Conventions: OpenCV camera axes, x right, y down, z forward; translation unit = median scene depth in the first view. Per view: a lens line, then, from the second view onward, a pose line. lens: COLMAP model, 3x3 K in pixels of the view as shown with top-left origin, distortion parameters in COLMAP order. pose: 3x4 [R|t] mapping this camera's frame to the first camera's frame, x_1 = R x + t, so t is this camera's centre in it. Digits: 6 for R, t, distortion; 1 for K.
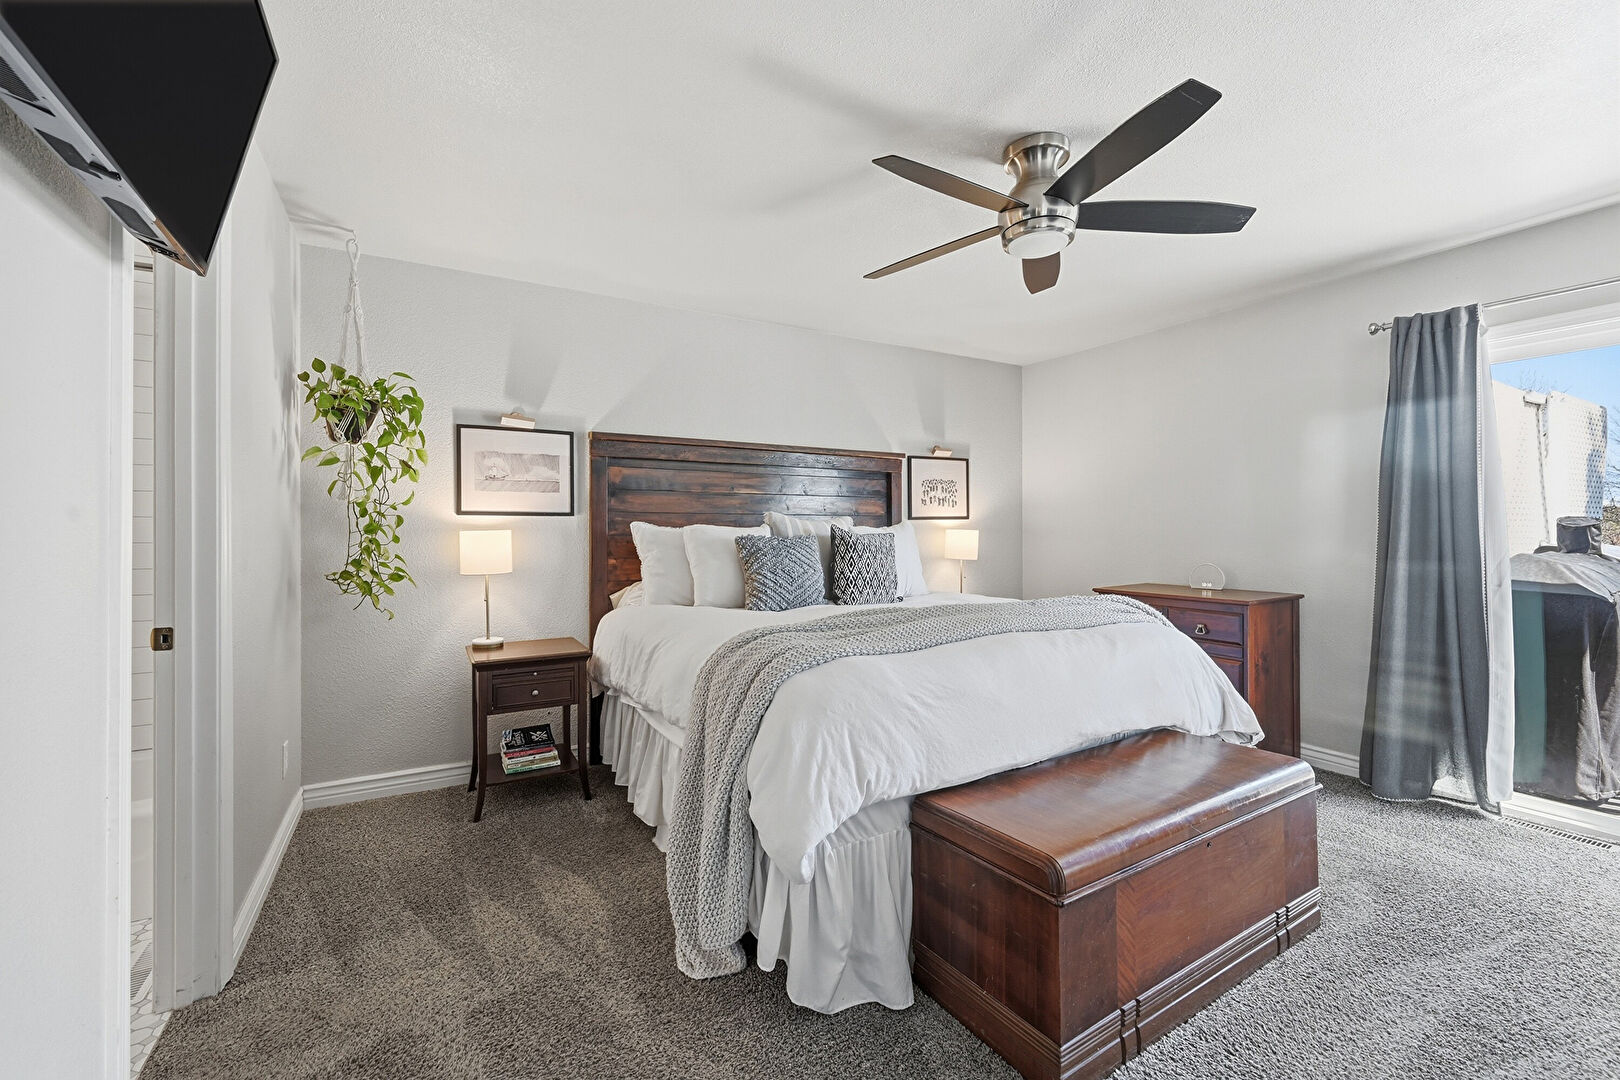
lens RADIAL K [[655.7, 0, 810.0], [0, 655.7, 540.0], [0, 0, 1]] dist [-0.000464, -0.000041]
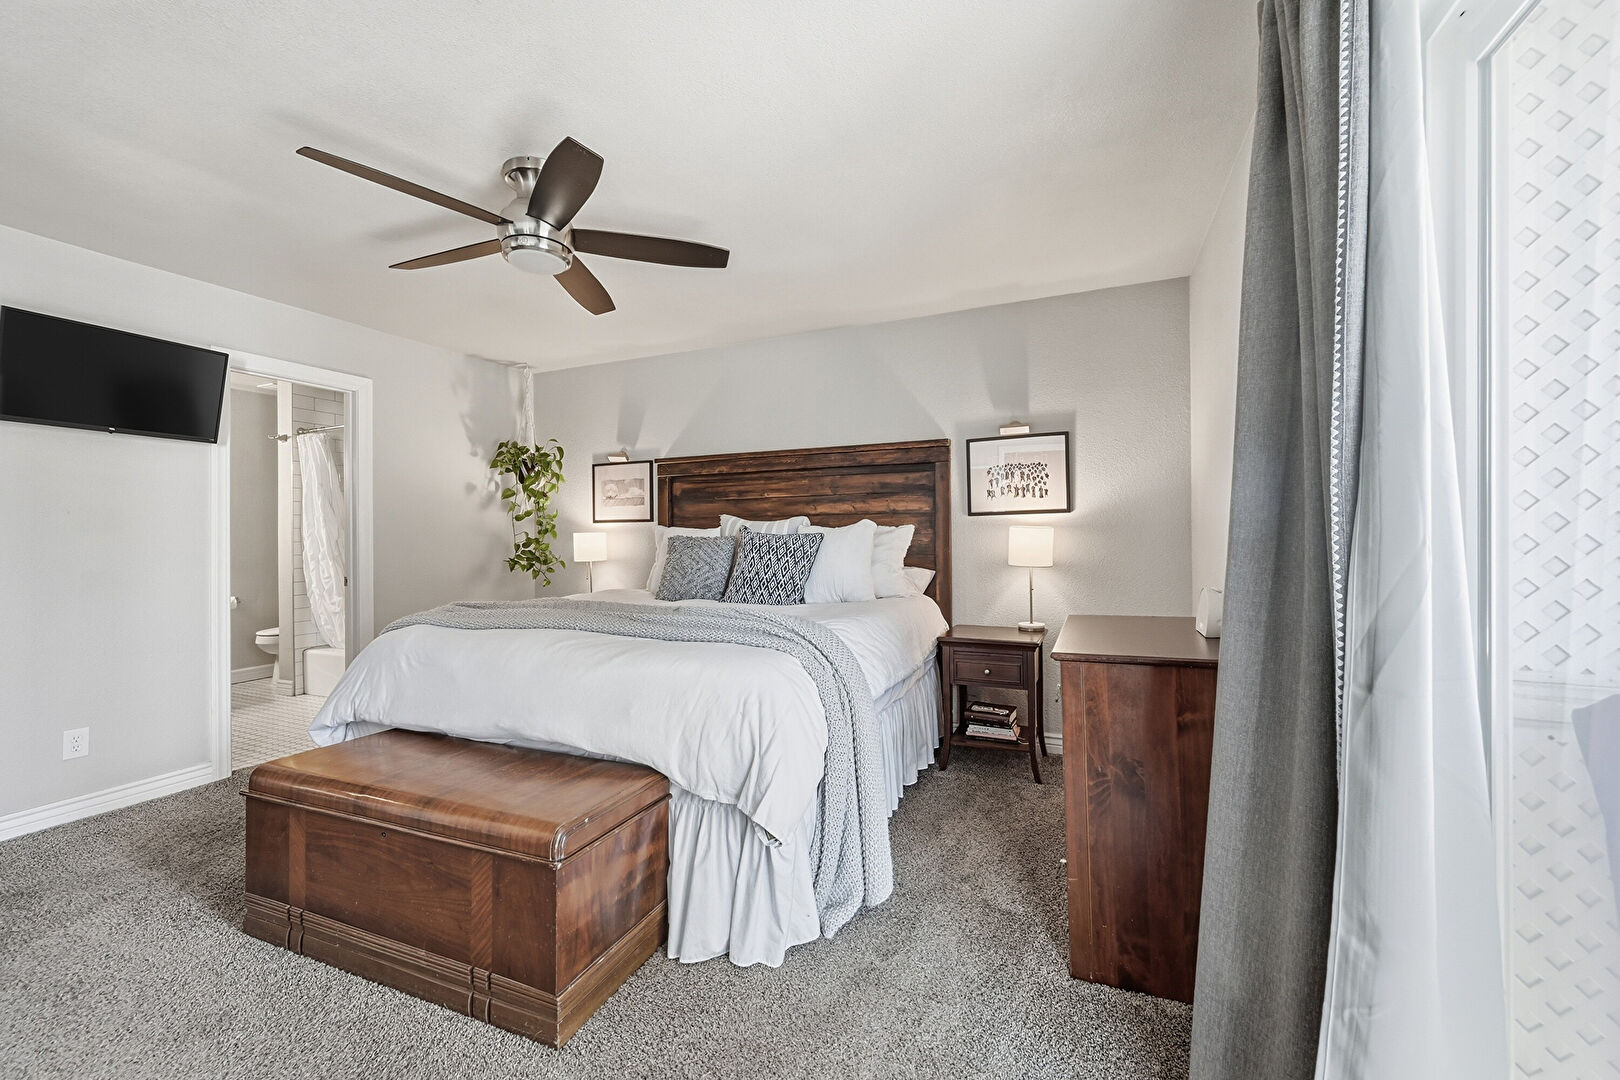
lens RADIAL K [[618.2, 0, 814.9], [0, 618.2, 575.6], [0, 0, 1]] dist [-0.000295, 0.000014]
pose [[0.610018, 0.052298, -0.790660, 0.776103], [0.000409, 0.997799, 0.066315, -0.008310], [0.792388, -0.040777, 0.608653, 0.415843]]
